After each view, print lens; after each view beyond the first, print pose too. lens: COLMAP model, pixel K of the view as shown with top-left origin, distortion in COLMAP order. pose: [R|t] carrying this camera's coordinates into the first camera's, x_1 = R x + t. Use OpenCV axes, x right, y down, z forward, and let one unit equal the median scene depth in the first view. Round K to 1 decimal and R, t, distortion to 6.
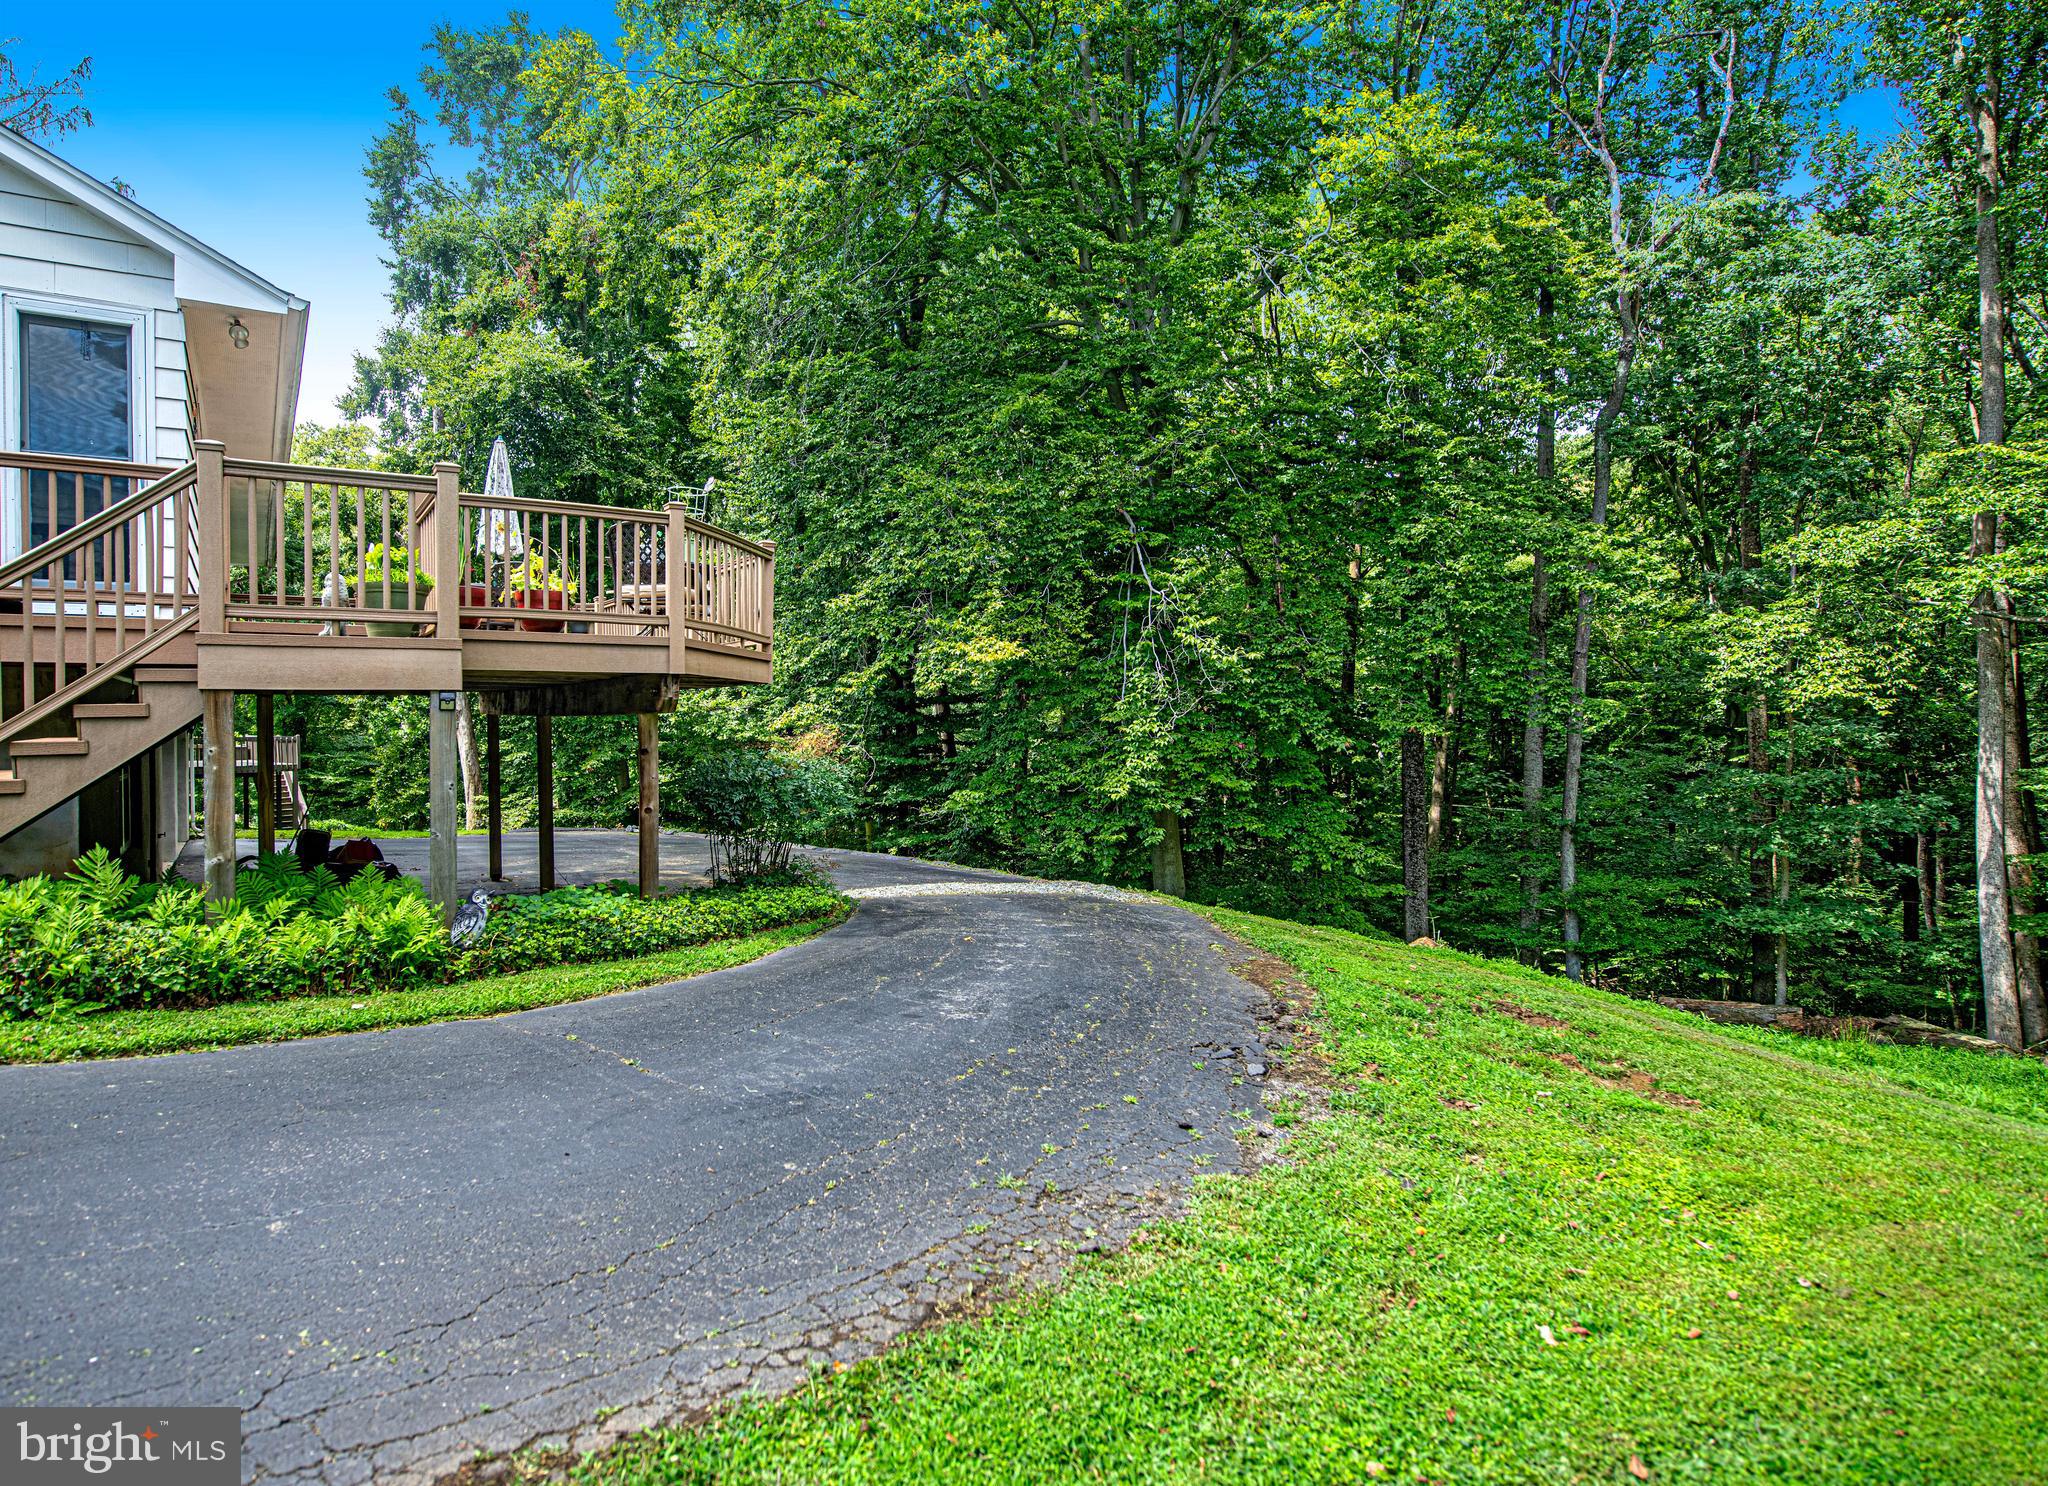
lens RADIAL K [[1150.2, 0, 924.9], [0, 1150.2, 726.5], [0, 0, 1]] dist [-0.003591, -0.005309]
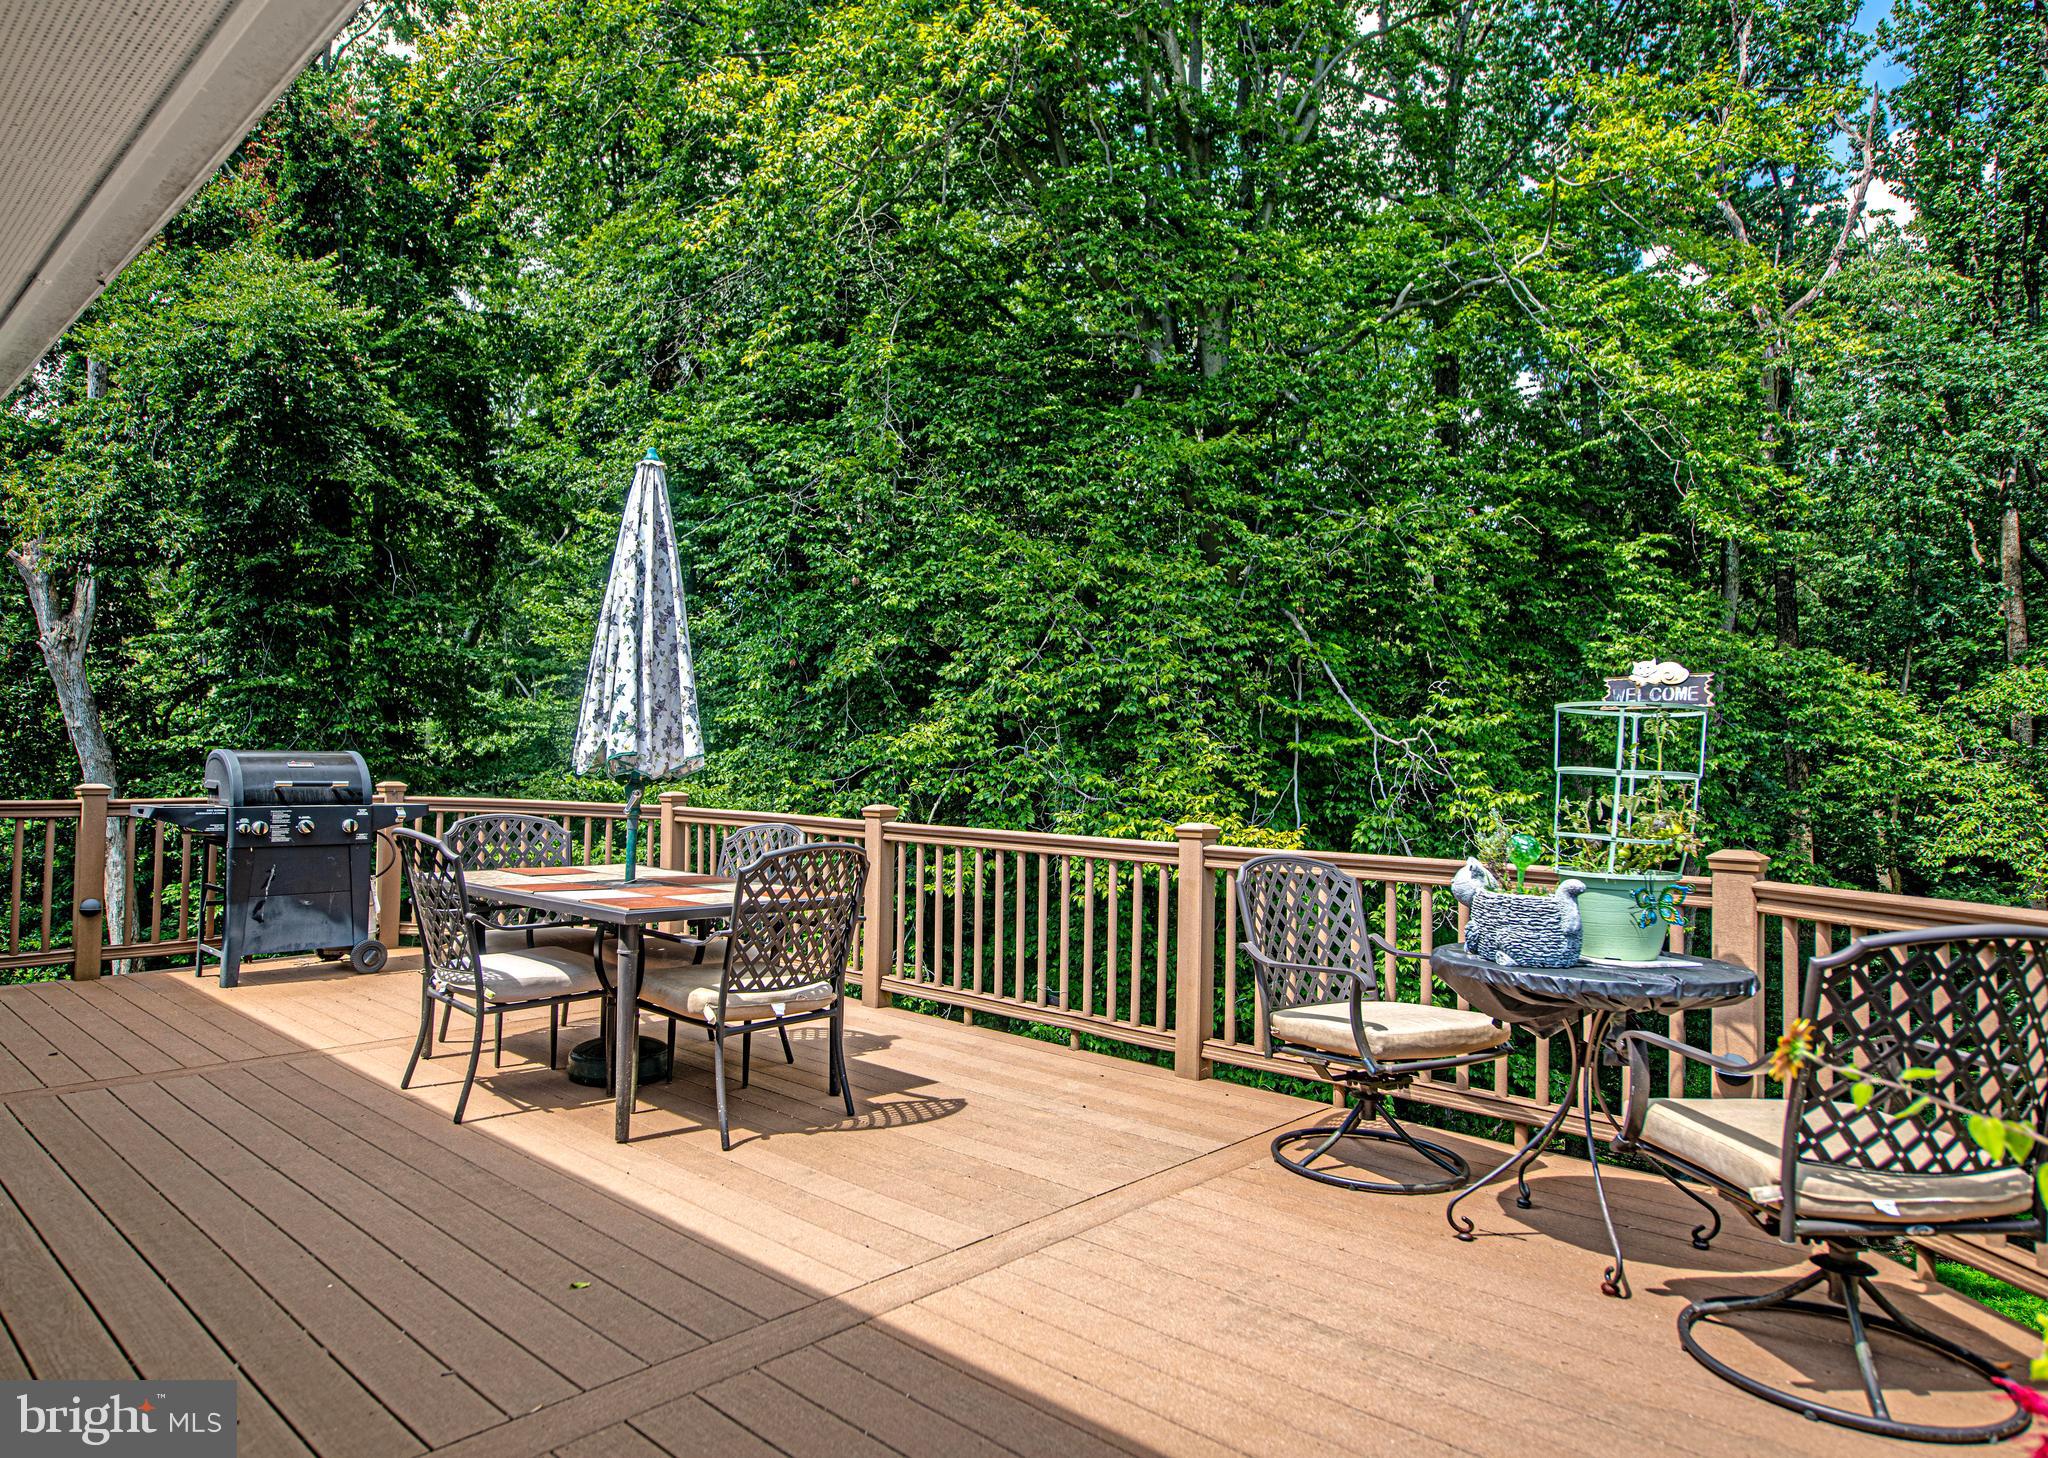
lens RADIAL K [[1255.5, 0, 1003.8], [0, 1255.5, 719.4], [0, 0, 1]] dist [-0.002503, 0.003326]
pose [[0.962919, 0.030868, 0.268020, -0.196882], [-0.016920, 0.998387, -0.054195, -0.079269], [-0.269261, 0.047651, 0.961888, 0.335606]]
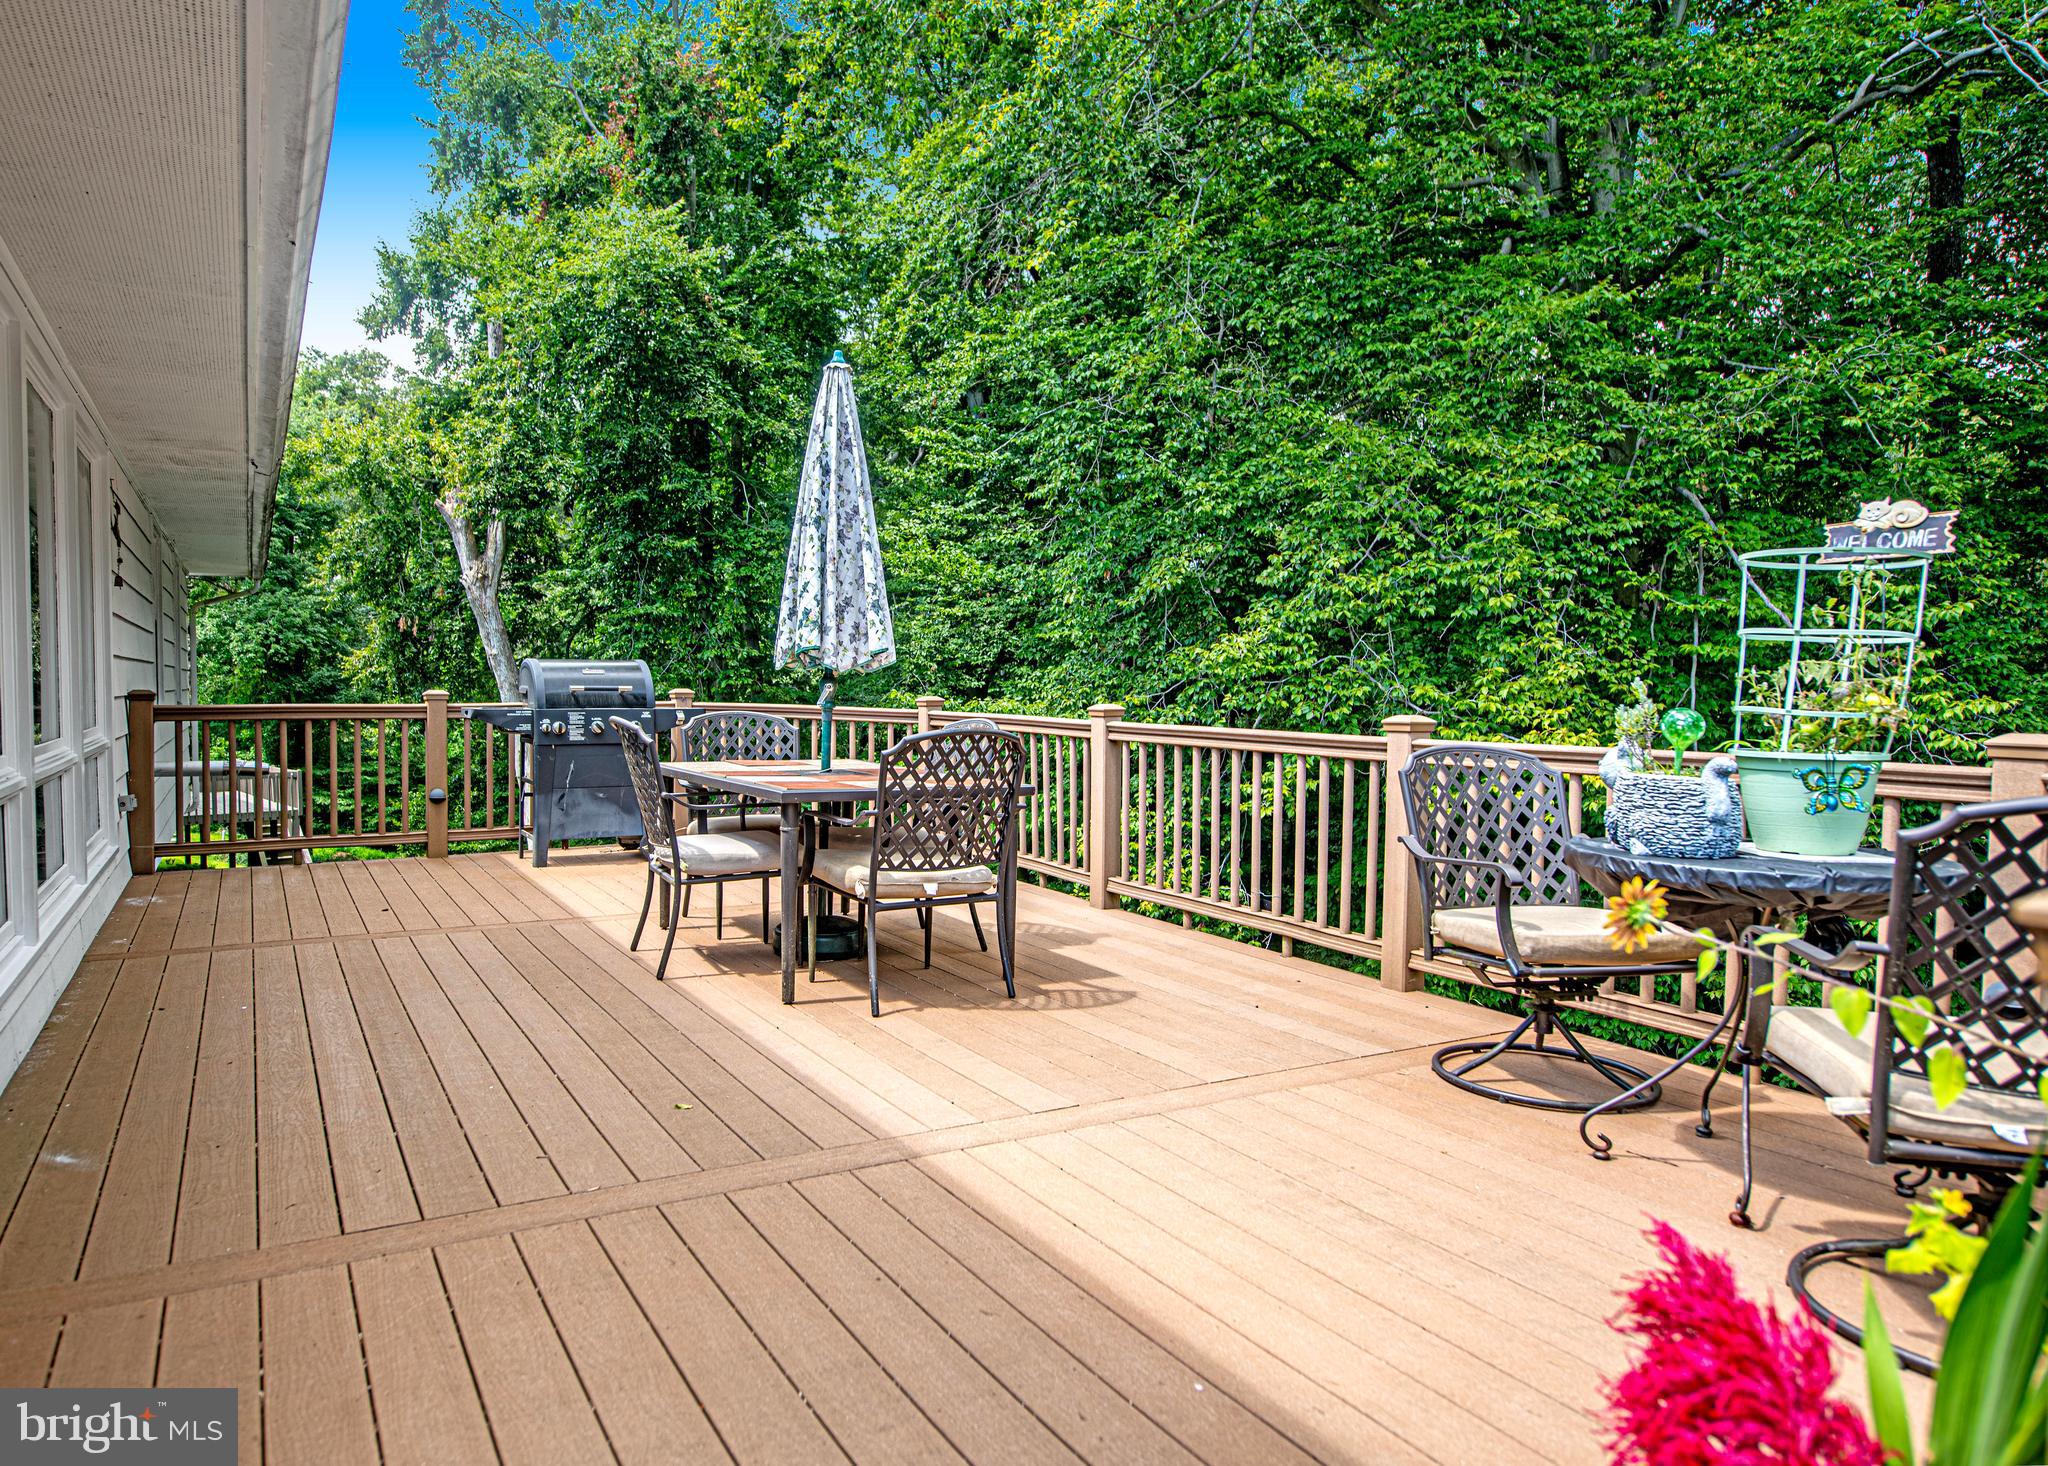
lens RADIAL K [[1310.4, 0, 962.2], [0, 1310.4, 723.3], [0, 0, 1]] dist [0.014090, -0.004743]
pose [[0.999276, 0.012428, -0.035948, -0.173166], [-0.011903, 0.999820, 0.014801, -0.075477], [0.036125, -0.014362, 0.999244, 0.327457]]
